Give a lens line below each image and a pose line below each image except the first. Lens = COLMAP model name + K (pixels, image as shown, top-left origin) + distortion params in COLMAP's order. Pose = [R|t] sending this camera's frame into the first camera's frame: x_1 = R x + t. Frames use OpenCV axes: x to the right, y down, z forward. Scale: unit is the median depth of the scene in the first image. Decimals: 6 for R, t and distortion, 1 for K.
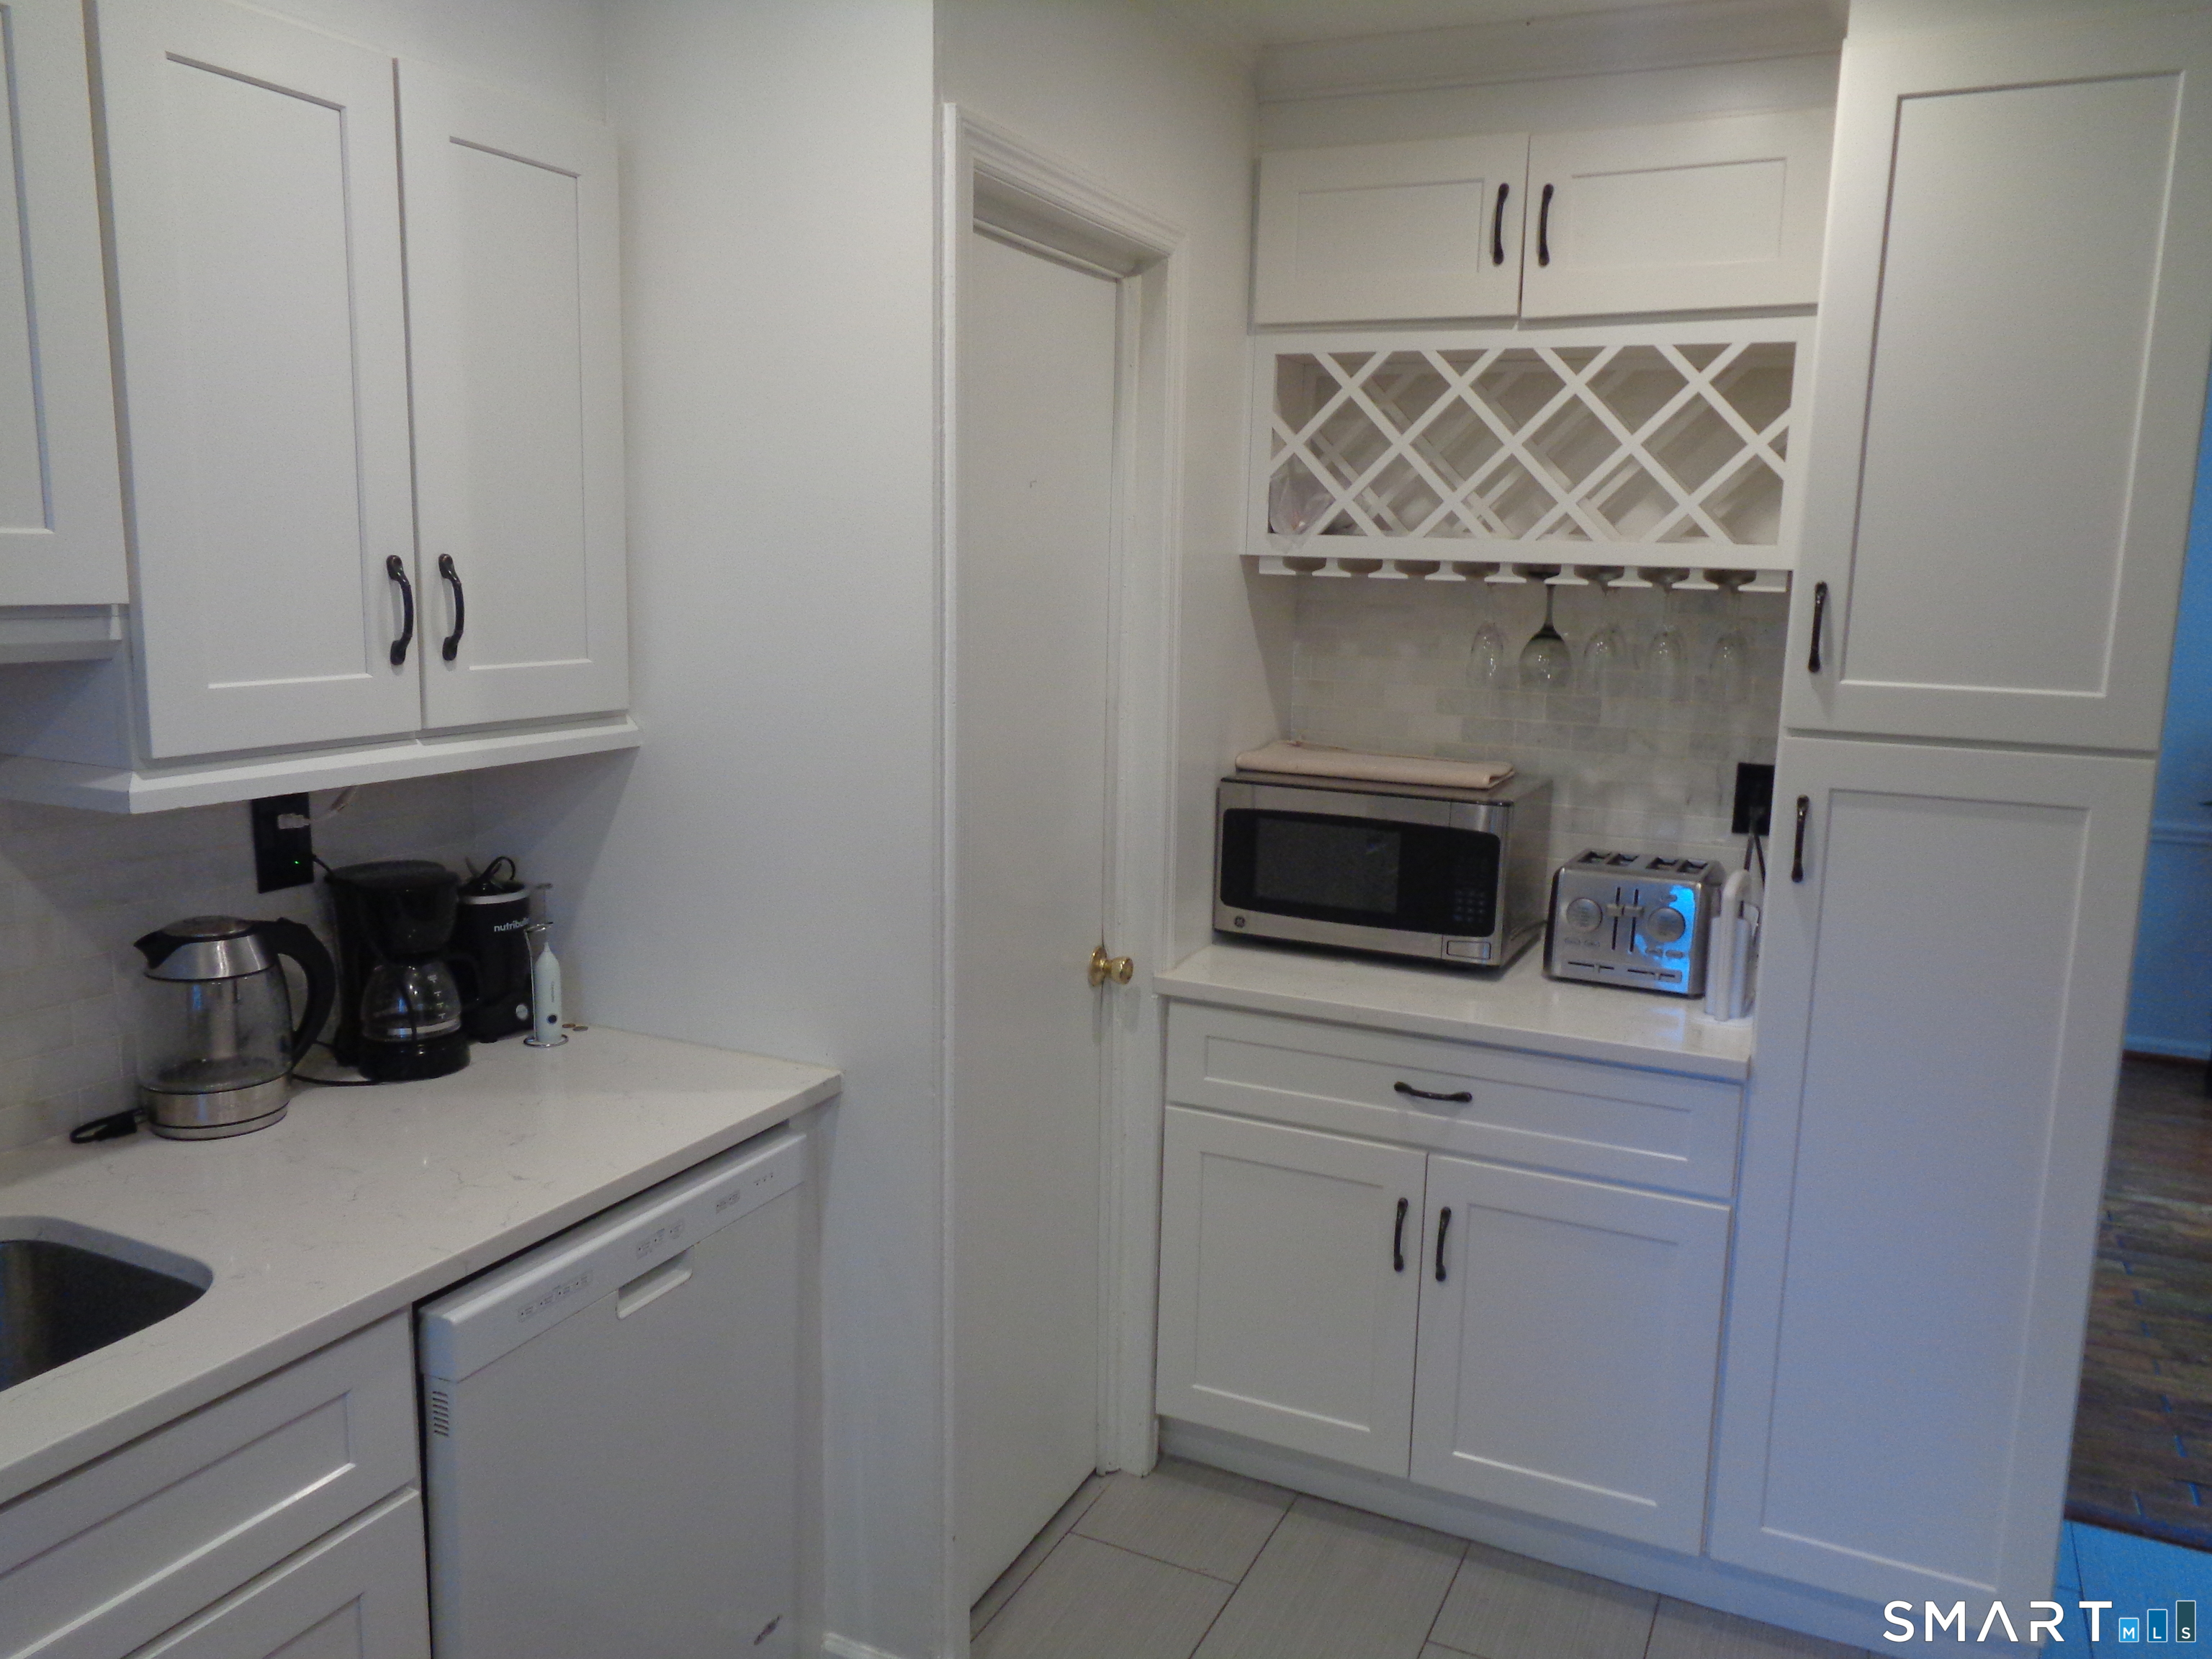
lens RADIAL K [[1650.0, 0, 1101.5], [0, 1650.0, 833.6], [0, 0, 1]] dist [-0.003047, 0.007391]
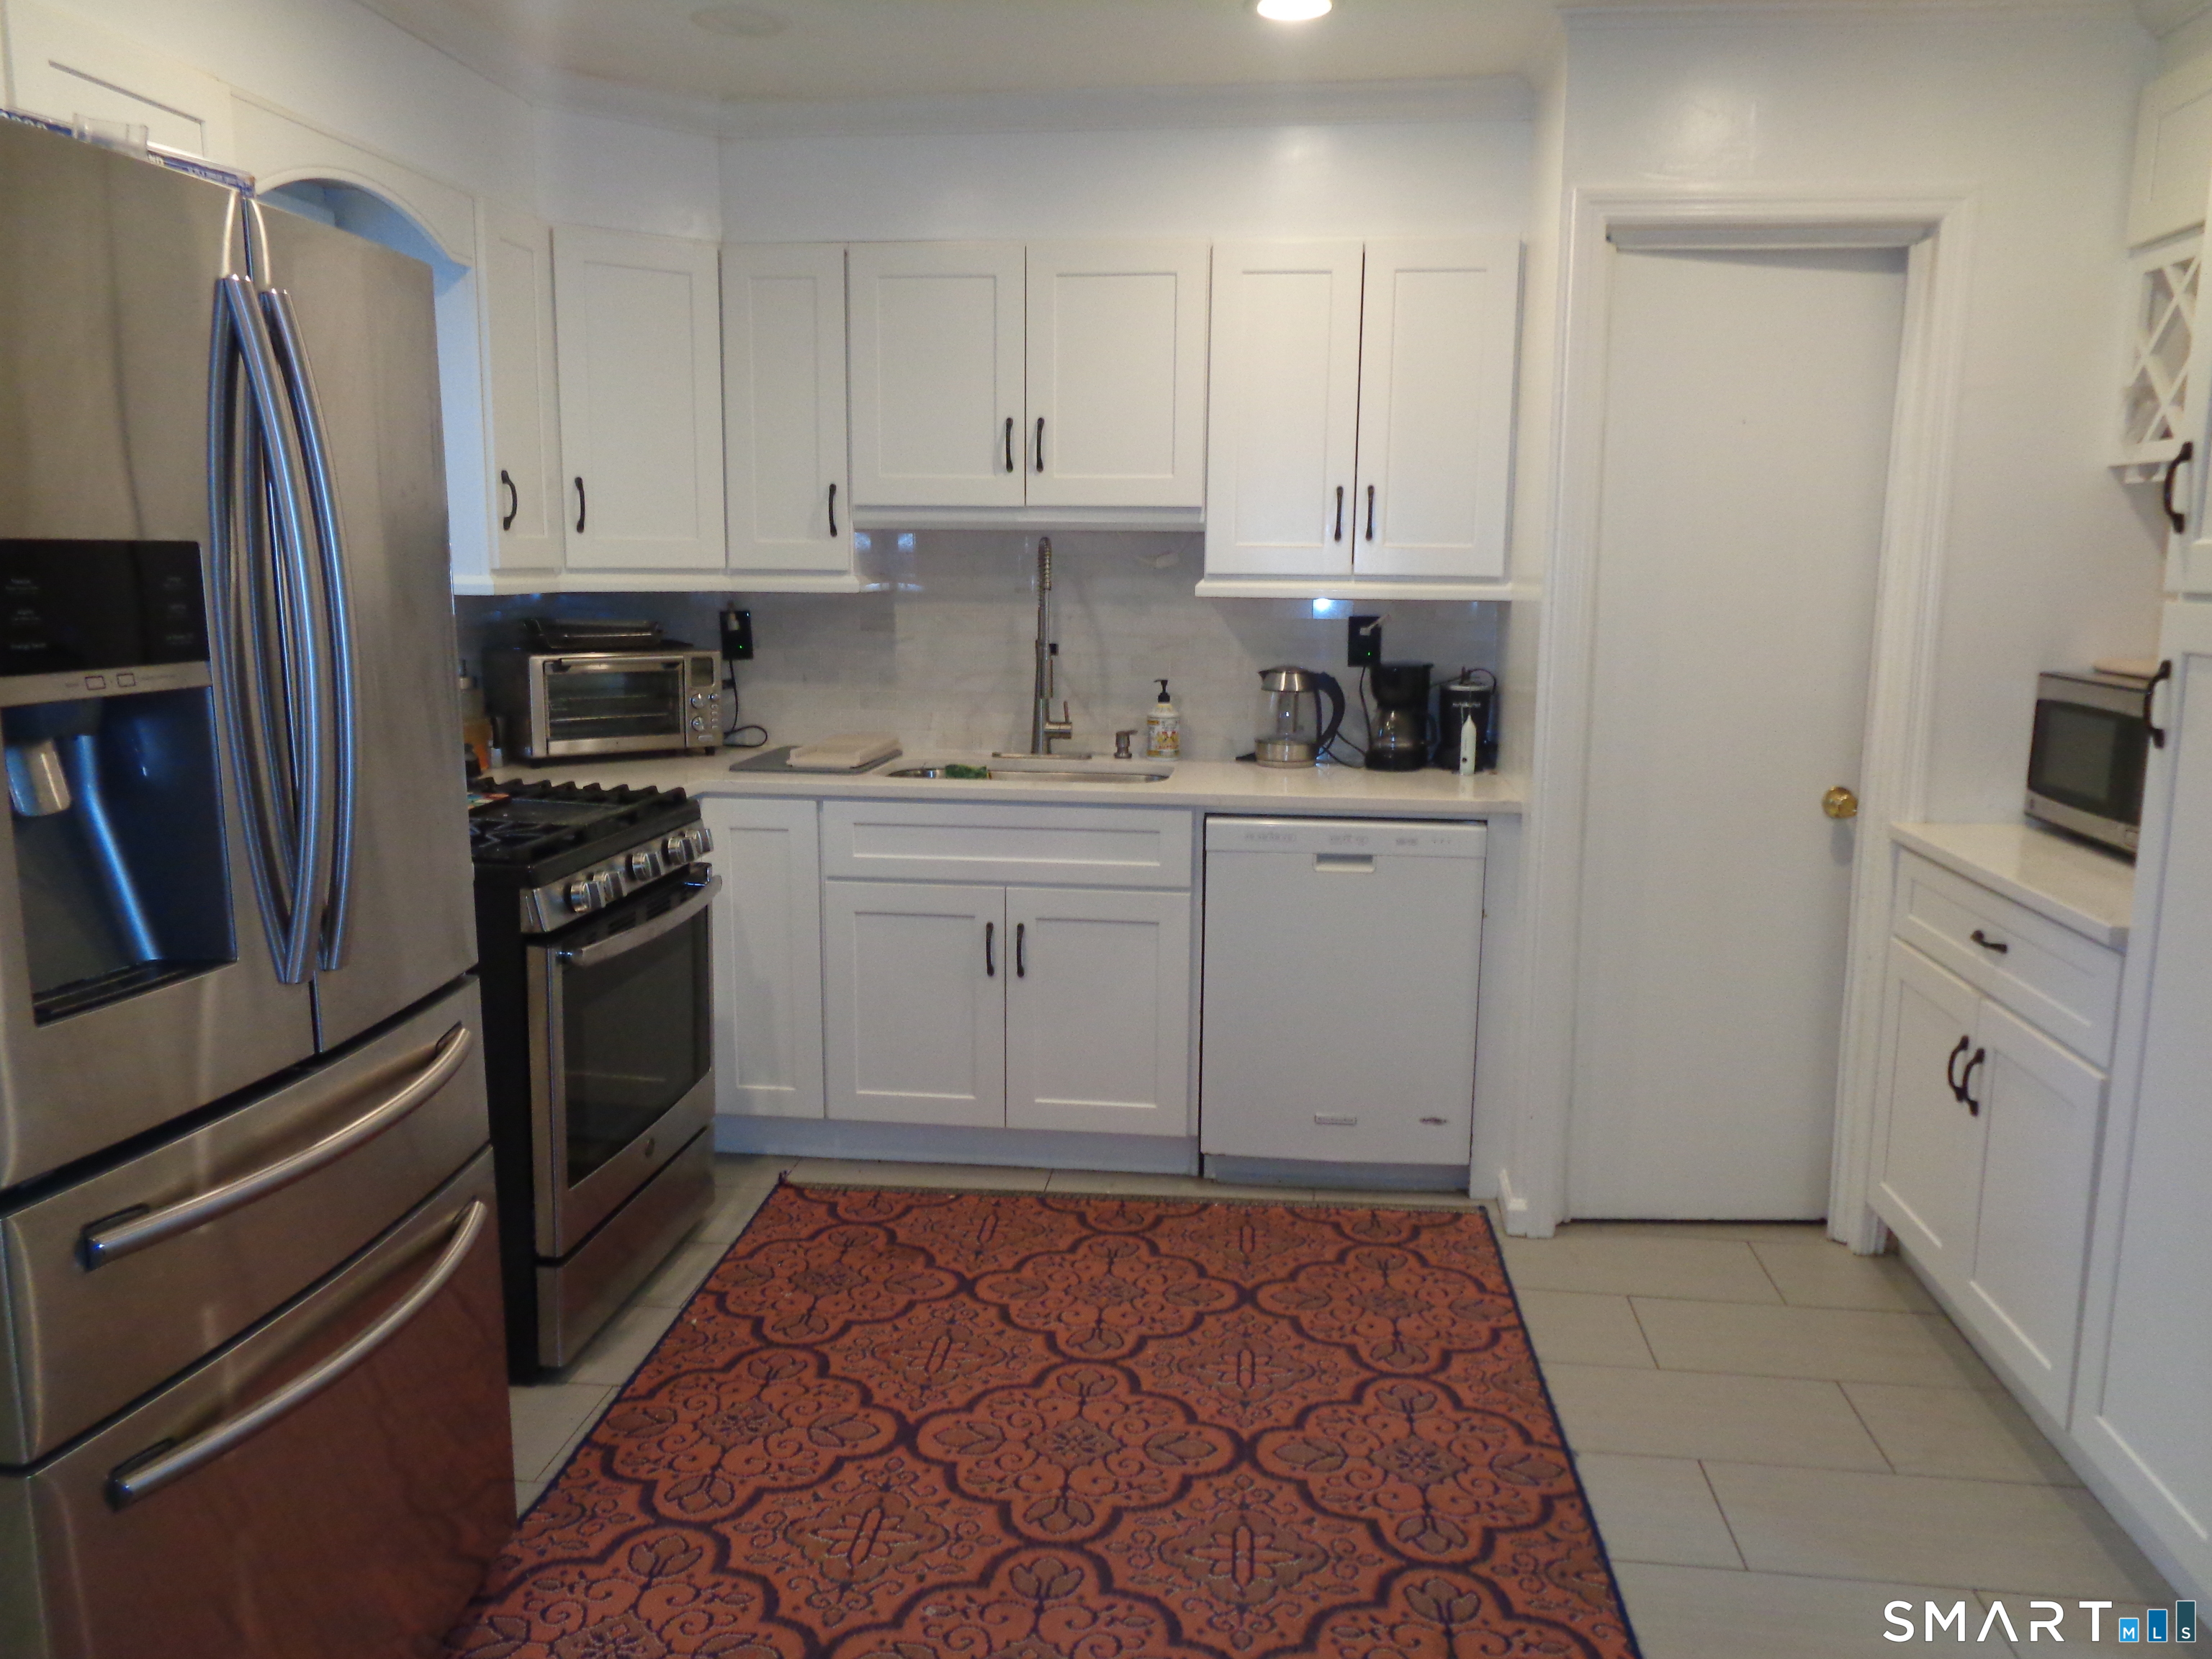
lens RADIAL K [[1650.0, 0, 1107.1], [0, 1650.0, 830.9], [0, 0, 1]] dist [-0.003047, 0.007391]
pose [[0.328002, 0.138006, -0.934542, 1.163070], [-0.161400, 0.982913, 0.088501, 0.094030], [0.930787, 0.121807, 0.344671, 0.073619]]
